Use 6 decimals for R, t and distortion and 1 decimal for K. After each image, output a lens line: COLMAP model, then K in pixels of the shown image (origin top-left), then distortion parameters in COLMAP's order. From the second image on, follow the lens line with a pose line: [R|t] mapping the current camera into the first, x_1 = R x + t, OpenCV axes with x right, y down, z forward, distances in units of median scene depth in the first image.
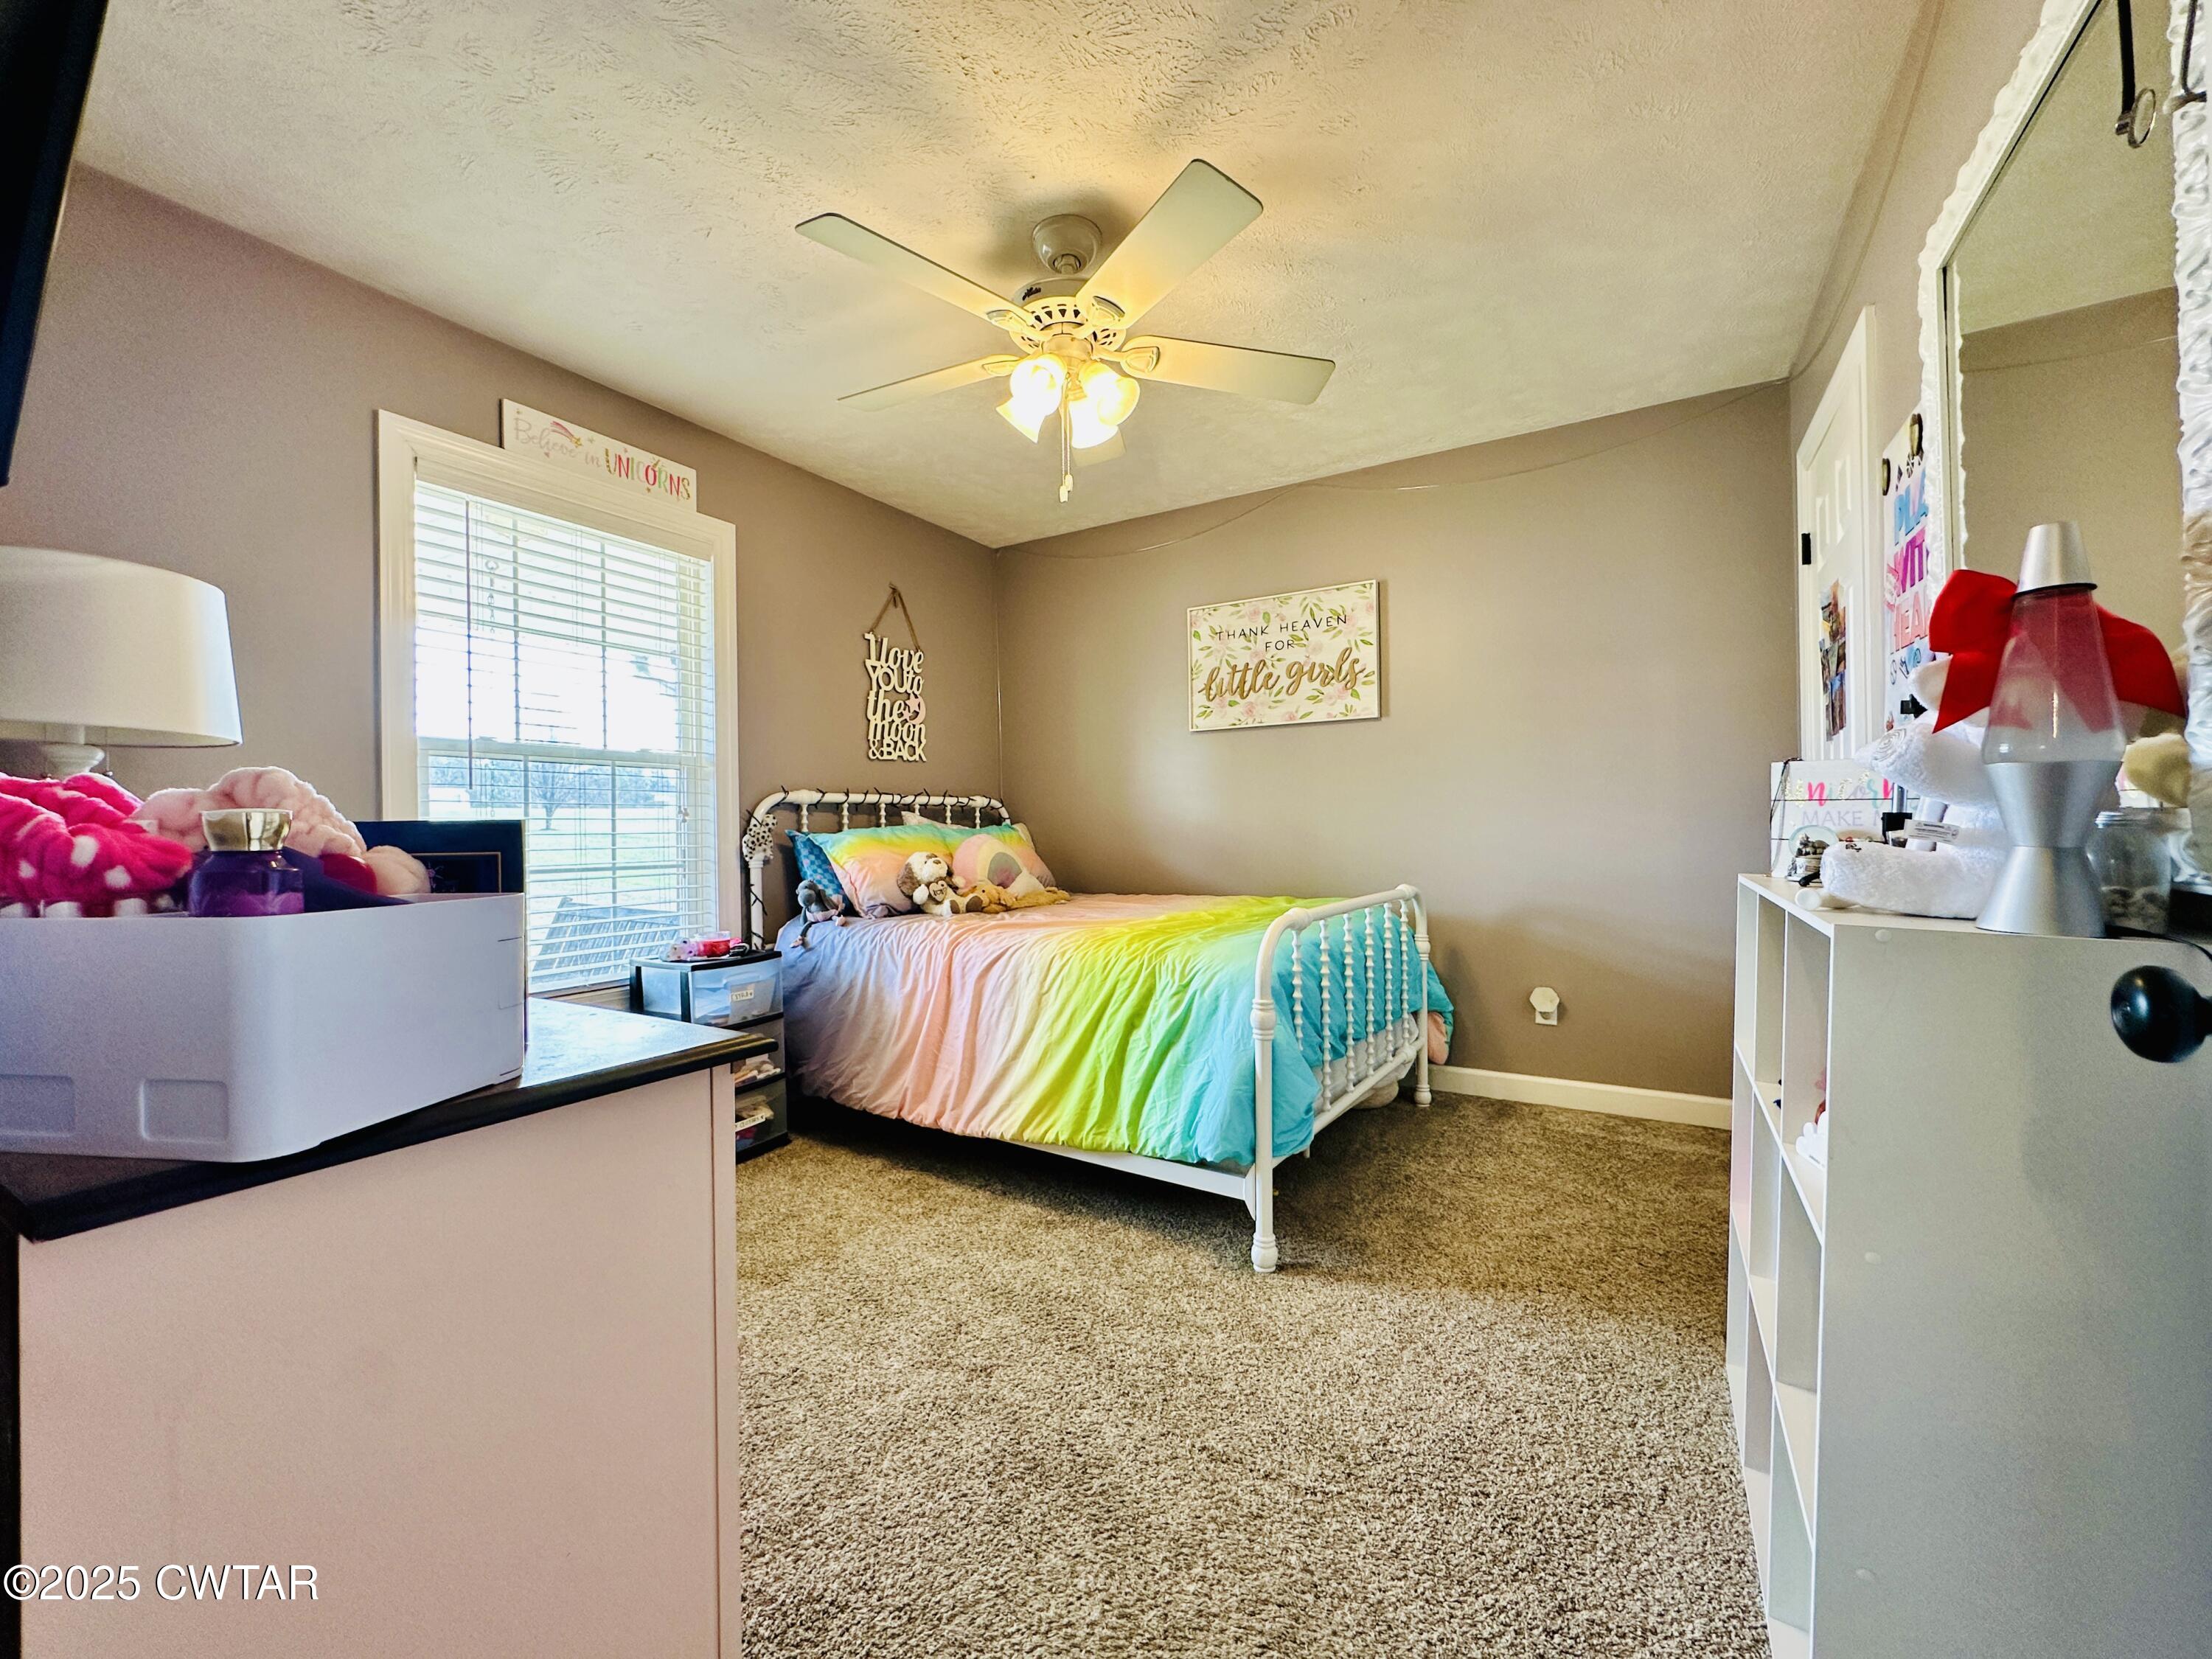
lens RADIAL K [[884.6, 0, 1097.5], [0, 884.6, 826.6], [0, 0, 1]] dist [-0.004280, 0.001059]
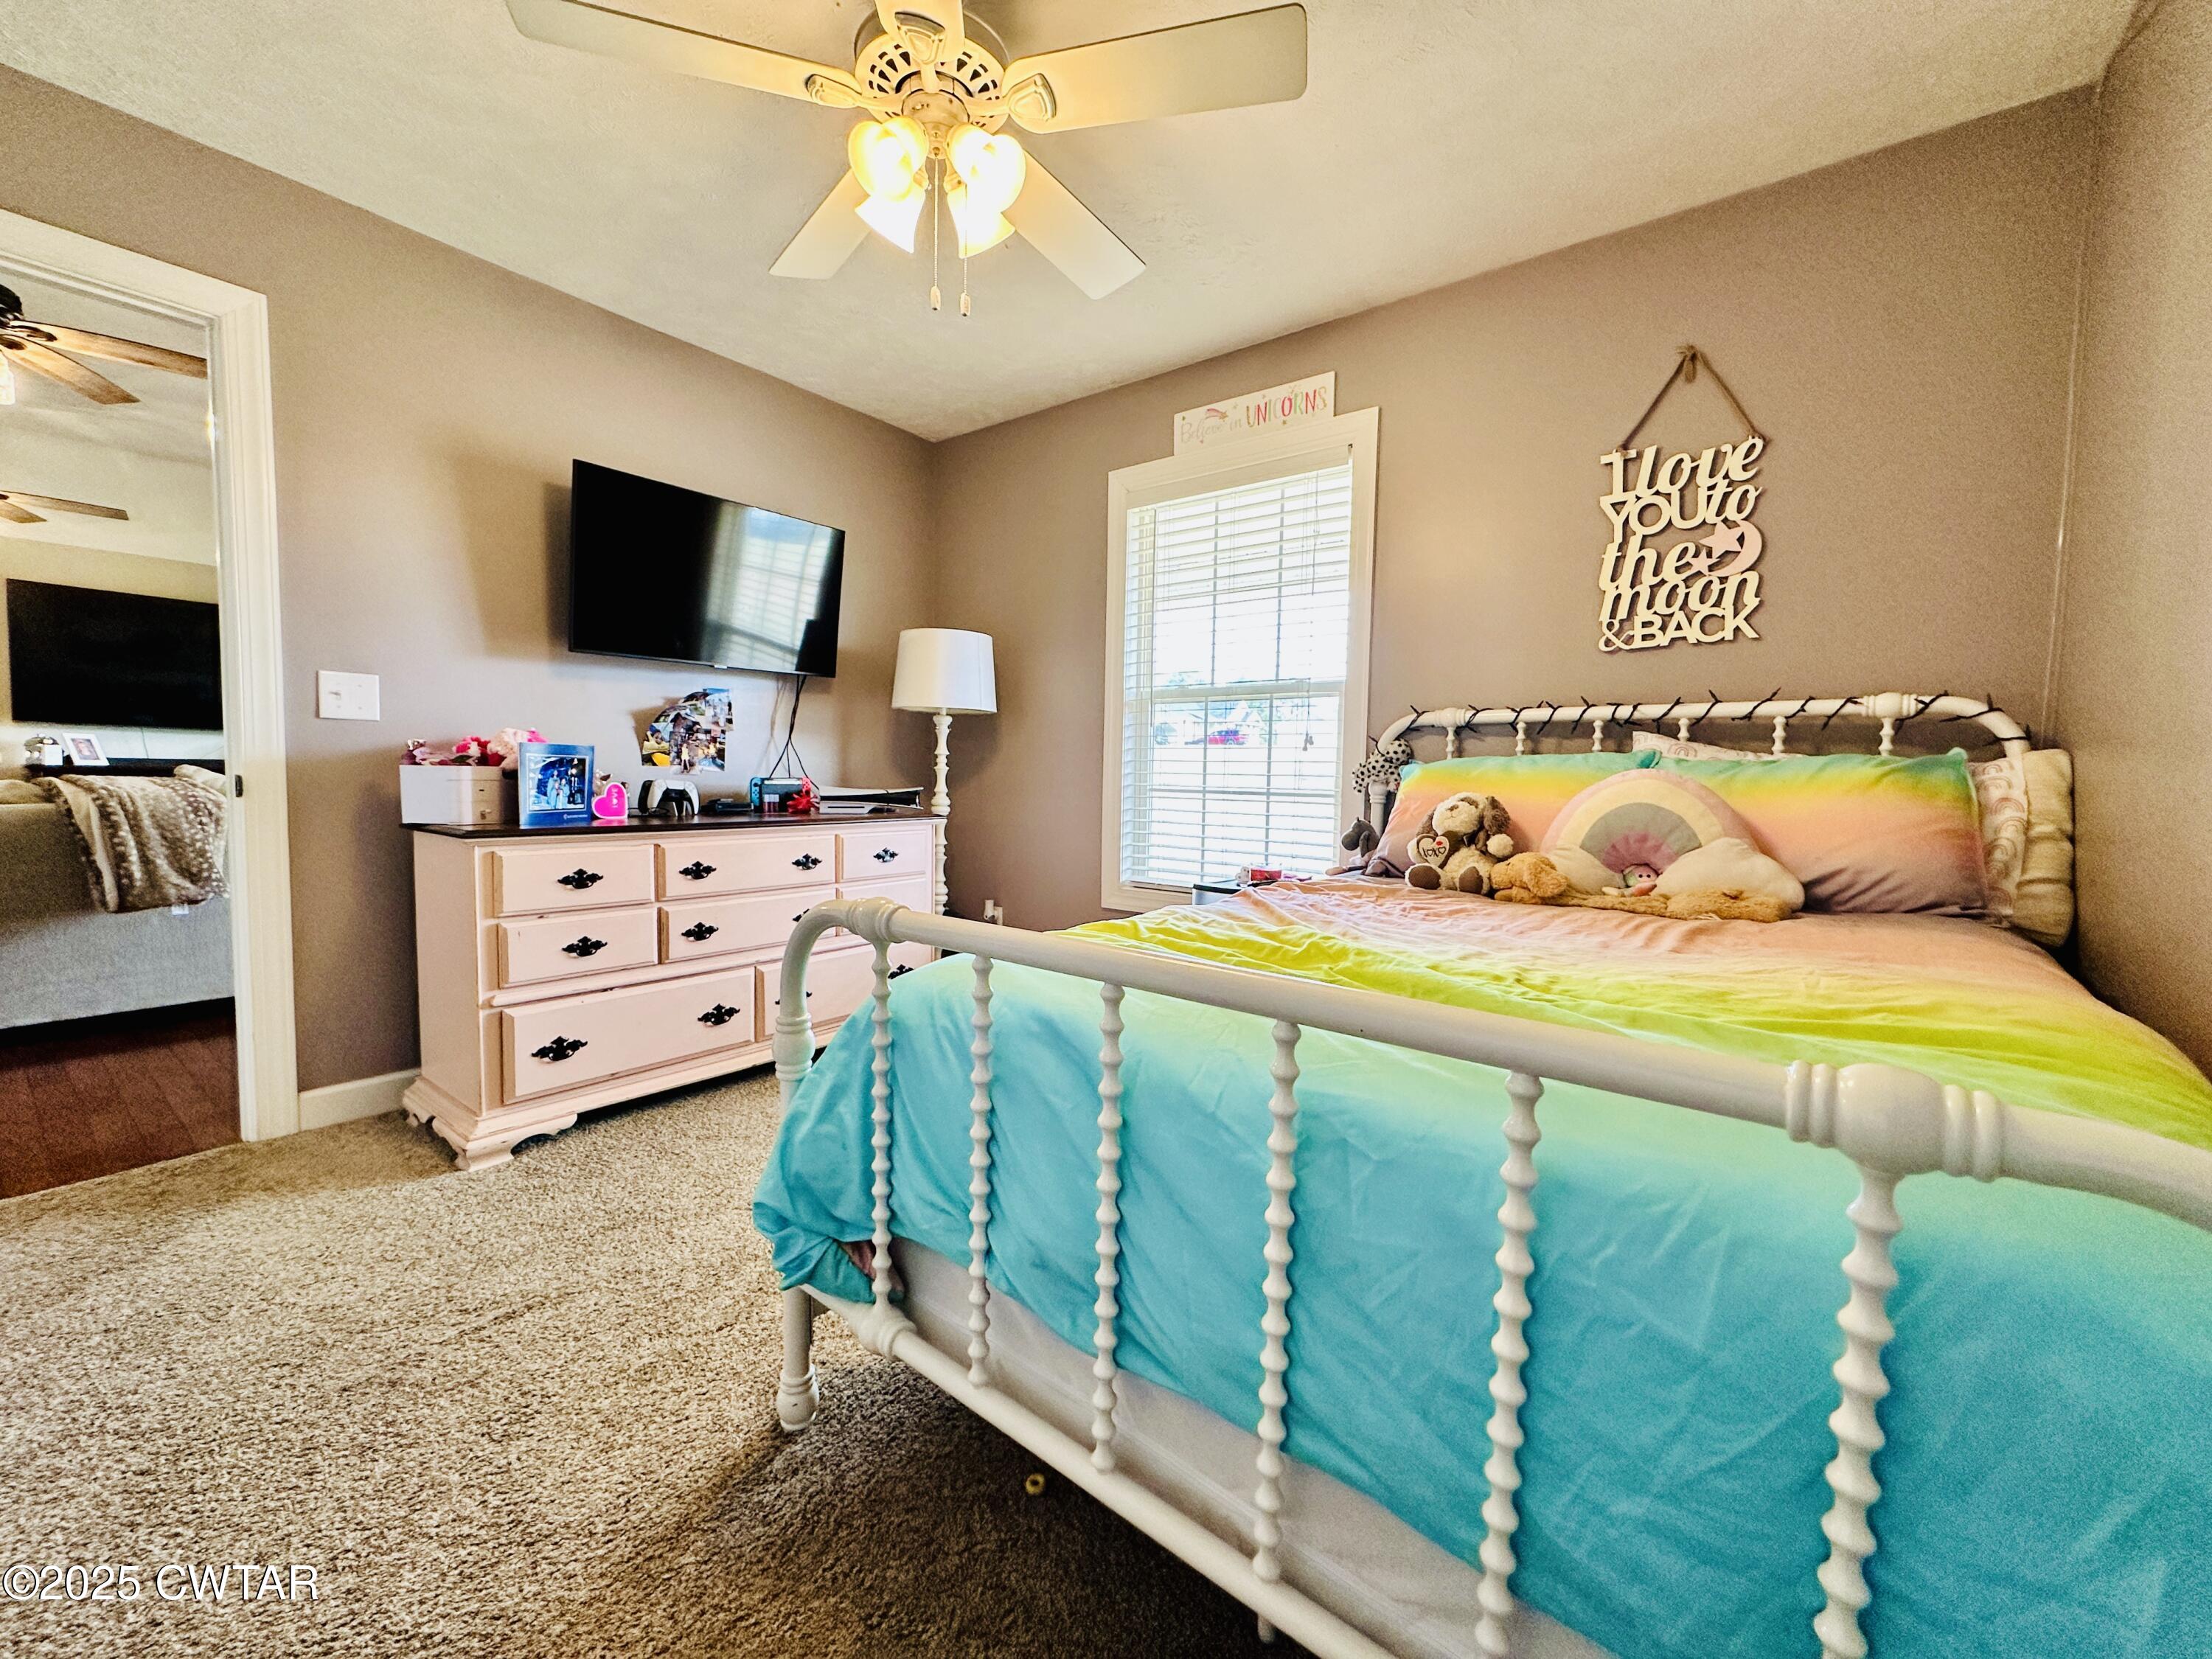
lens RADIAL K [[884.6, 0, 1097.1], [0, 884.6, 826.0], [0, 0, 1]] dist [-0.004280, 0.001059]
pose [[-0.104962, 0.071640, -0.991892, 0.424573], [-0.009920, 0.997277, 0.073079, 0.007044], [0.994427, 0.017511, -0.103965, 0.689238]]
